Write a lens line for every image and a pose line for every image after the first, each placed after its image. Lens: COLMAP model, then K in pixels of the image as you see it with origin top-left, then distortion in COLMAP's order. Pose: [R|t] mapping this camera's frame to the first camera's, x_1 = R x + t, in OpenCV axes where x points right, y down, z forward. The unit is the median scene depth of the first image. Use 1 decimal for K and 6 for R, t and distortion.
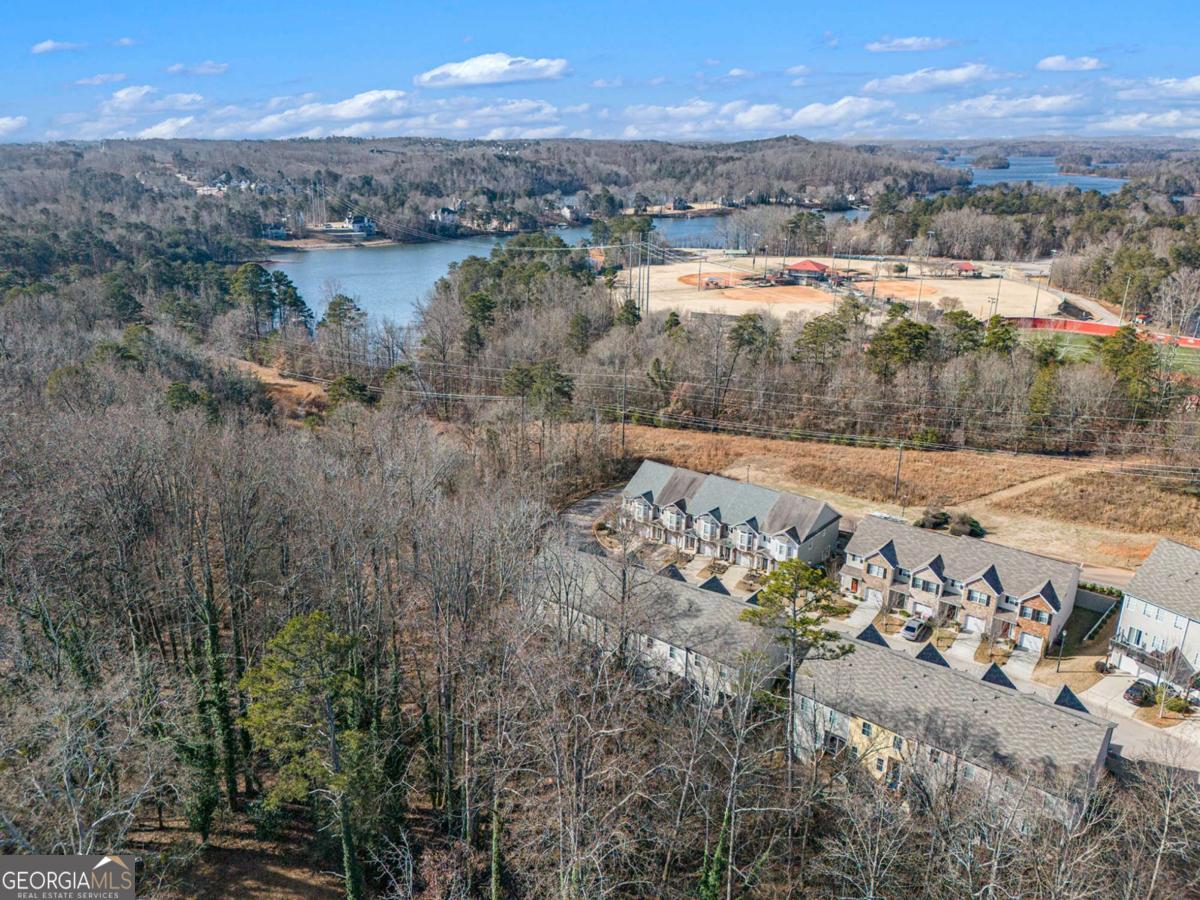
lens RADIAL K [[917.4, 0, 600.0], [0, 917.4, 450.0], [0, 0, 1]] dist [-0.026468, -0.003174]
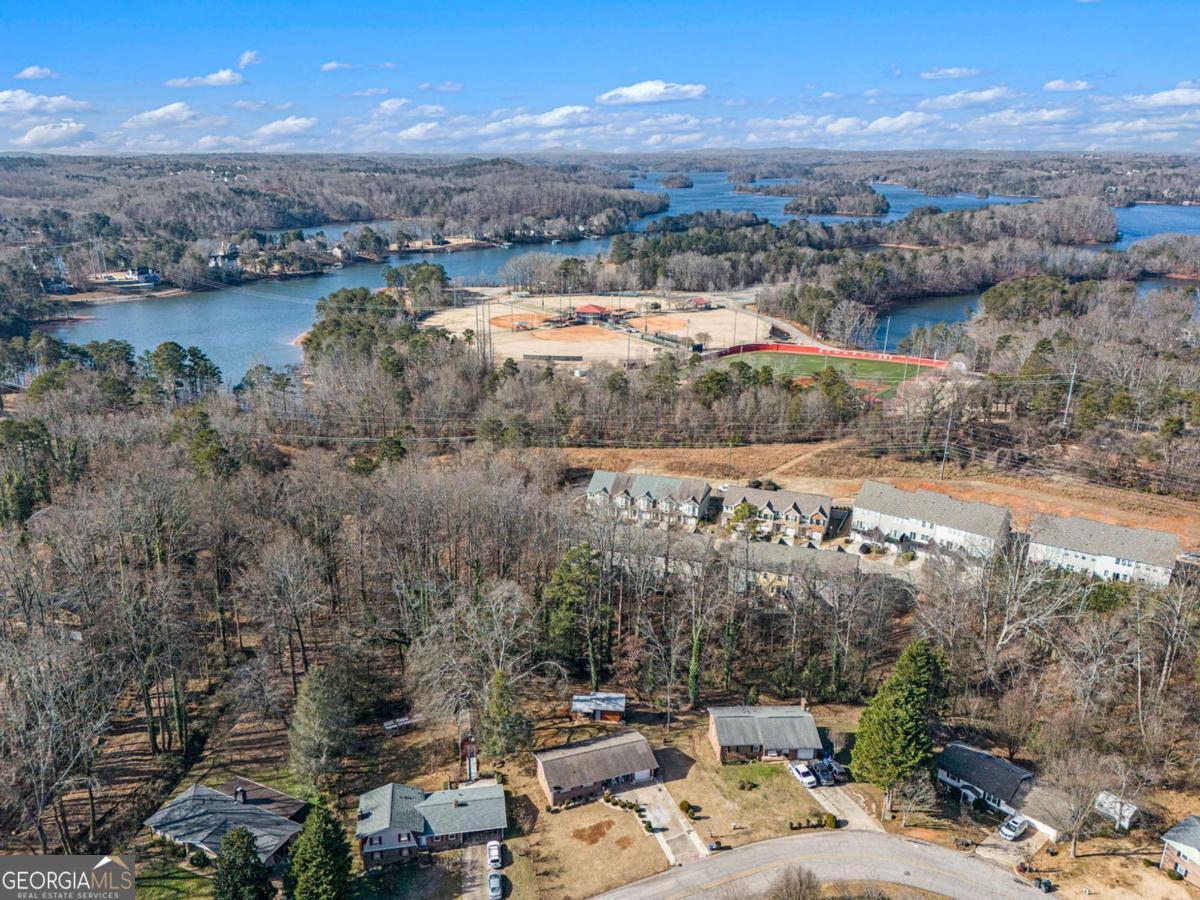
lens RADIAL K [[917.4, 0, 600.0], [0, 917.4, 450.0], [0, 0, 1]] dist [-0.026468, -0.003174]
pose [[0.946619, -0.104005, 0.305116, -0.184140], [0.103114, 0.994487, 0.019082, -0.023195], [-0.305419, 0.013399, 0.952124, -0.256286]]
